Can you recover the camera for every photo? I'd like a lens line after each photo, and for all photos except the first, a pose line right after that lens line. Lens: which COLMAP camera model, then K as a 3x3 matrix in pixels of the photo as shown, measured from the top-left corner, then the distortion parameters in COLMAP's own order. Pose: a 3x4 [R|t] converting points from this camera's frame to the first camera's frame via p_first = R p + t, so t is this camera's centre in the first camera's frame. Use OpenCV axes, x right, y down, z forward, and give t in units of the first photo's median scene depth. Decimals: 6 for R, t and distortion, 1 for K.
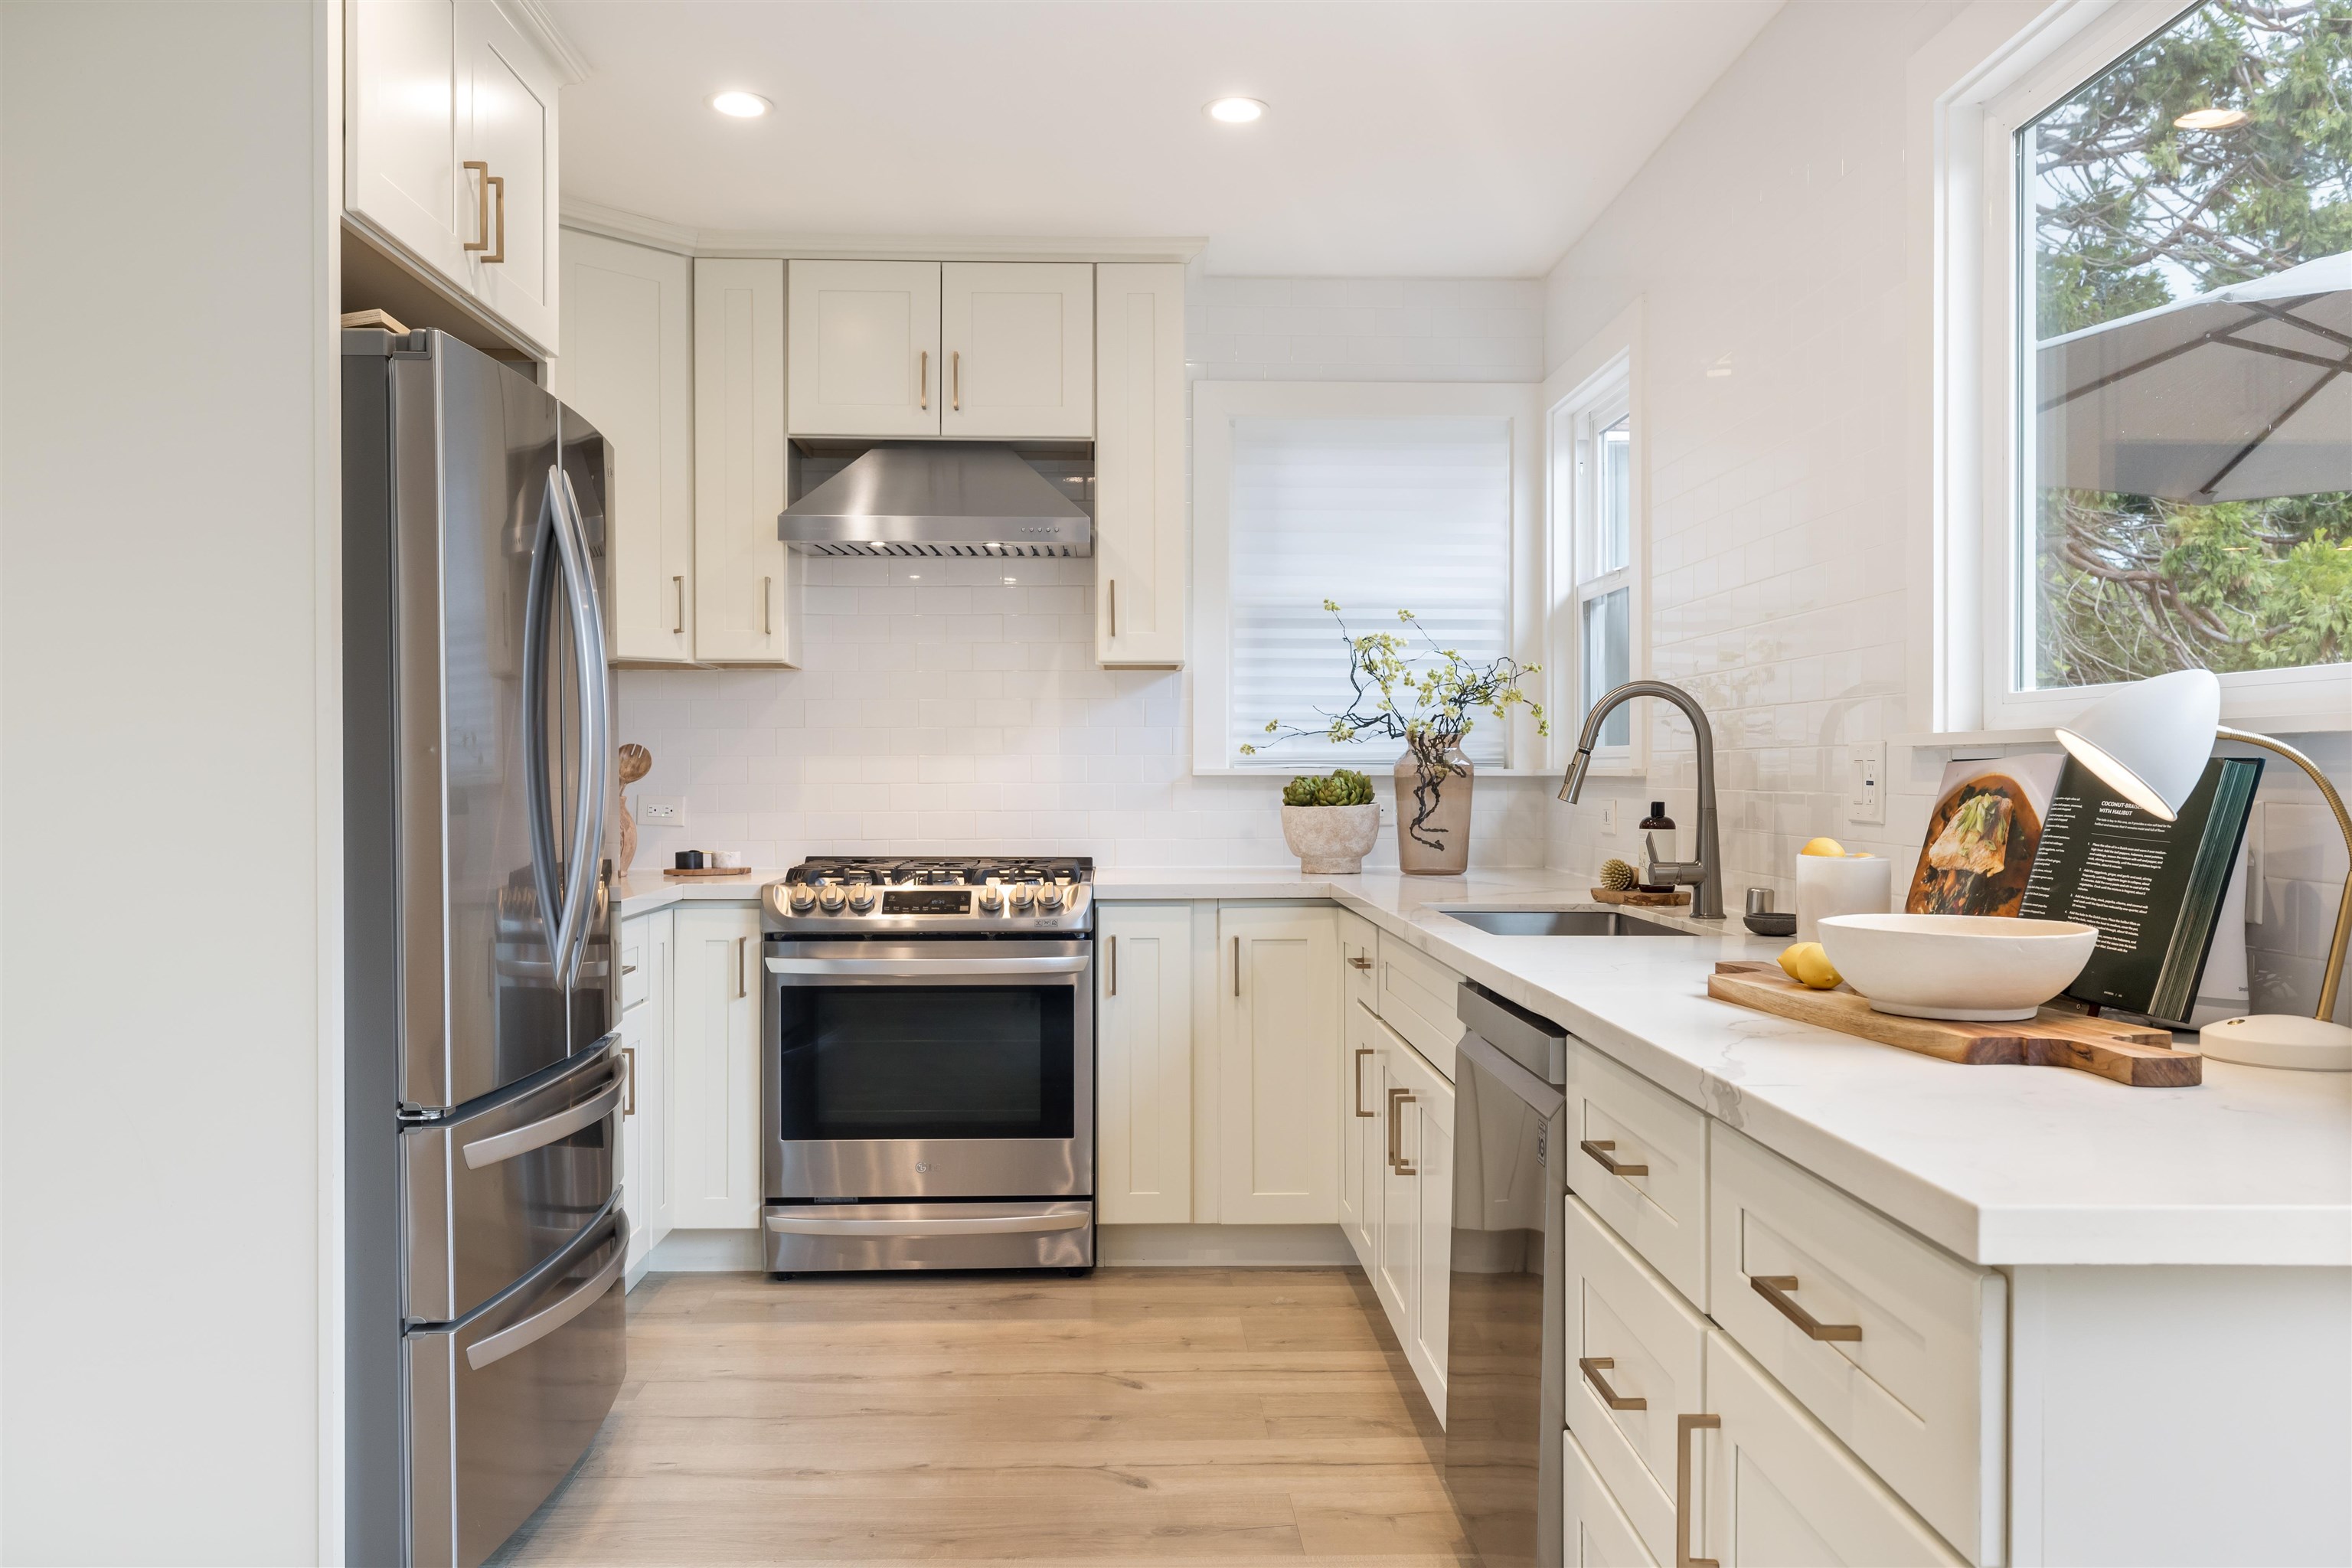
lens RADIAL K [[1851.2, 0, 1151.6], [0, 1851.2, 786.3], [0, 0, 1]] dist [-0.003126, 0.003719]
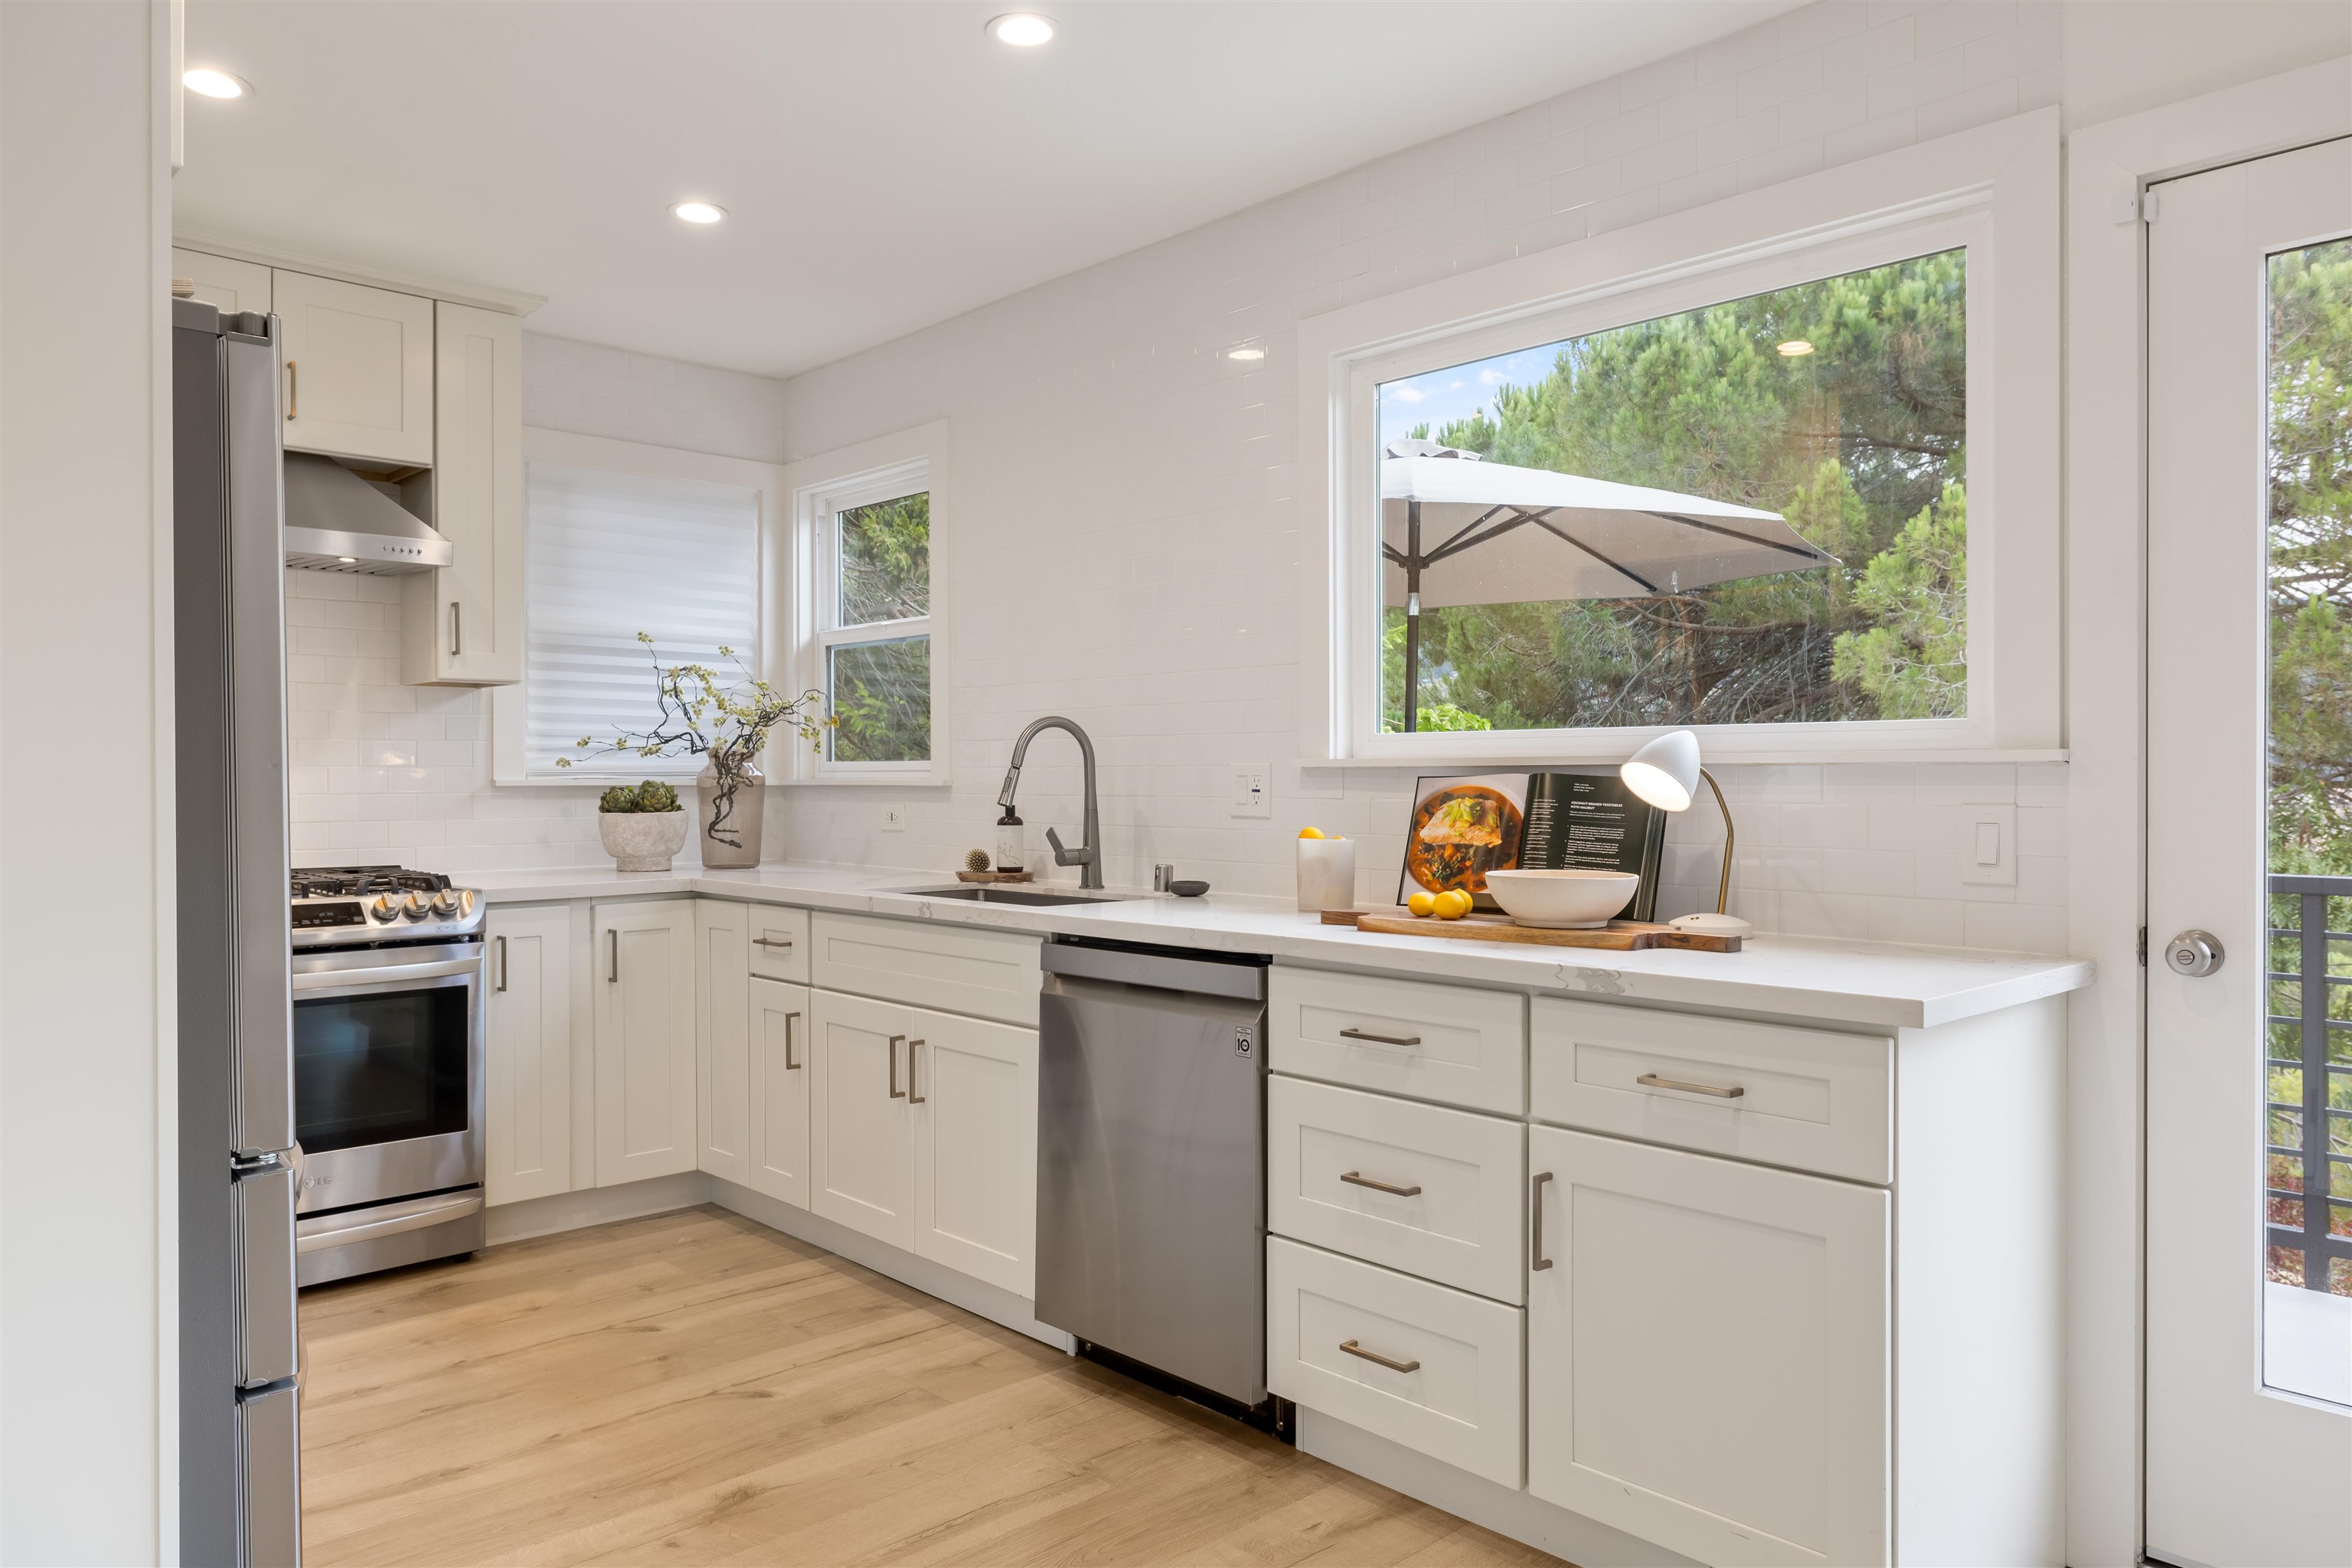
lens RADIAL K [[1558.6, 0, 1174.2], [0, 1558.6, 786.3], [0, 0, 1]] dist [-0.005409, 0.005202]
pose [[0.744712, -0.003877, 0.667375, -0.331430], [0.005732, 0.999983, -0.000587, -0.003403], [-0.667361, 0.004263, 0.744722, 0.066923]]
